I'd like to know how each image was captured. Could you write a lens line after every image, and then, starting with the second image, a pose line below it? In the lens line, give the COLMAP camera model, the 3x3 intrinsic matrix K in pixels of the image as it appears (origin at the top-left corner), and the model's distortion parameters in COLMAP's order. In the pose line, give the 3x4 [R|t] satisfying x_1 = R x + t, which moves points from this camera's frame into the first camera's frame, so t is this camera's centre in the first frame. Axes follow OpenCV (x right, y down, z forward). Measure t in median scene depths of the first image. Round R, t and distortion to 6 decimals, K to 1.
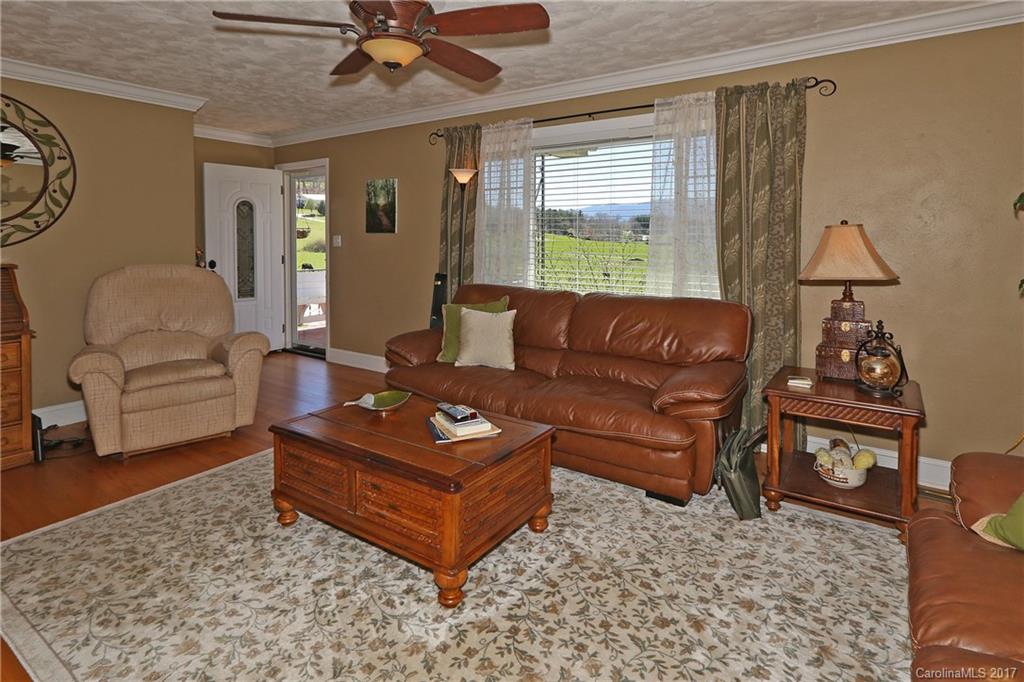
lens RADIAL K [[560.5, 0, 508.6], [0, 560.5, 244.6], [0, 0, 1]] dist [-0.001246, -0.000327]
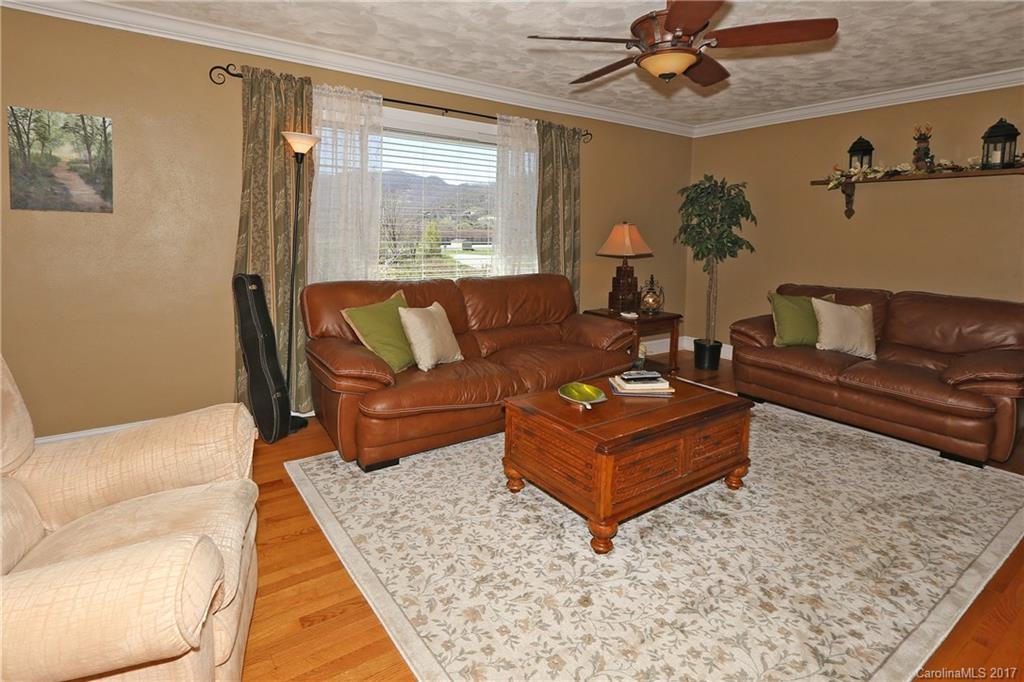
lens RADIAL K [[531.1, 0, 512.8], [0, 531.1, 260.8], [0, 0, 1]] dist [0.004190, -0.000038]
pose [[0.326252, -0.049910, 0.943964, -0.838598], [-0.007652, 0.998433, 0.055434, -0.006434], [-0.945252, -0.025309, 0.325359, 0.599265]]
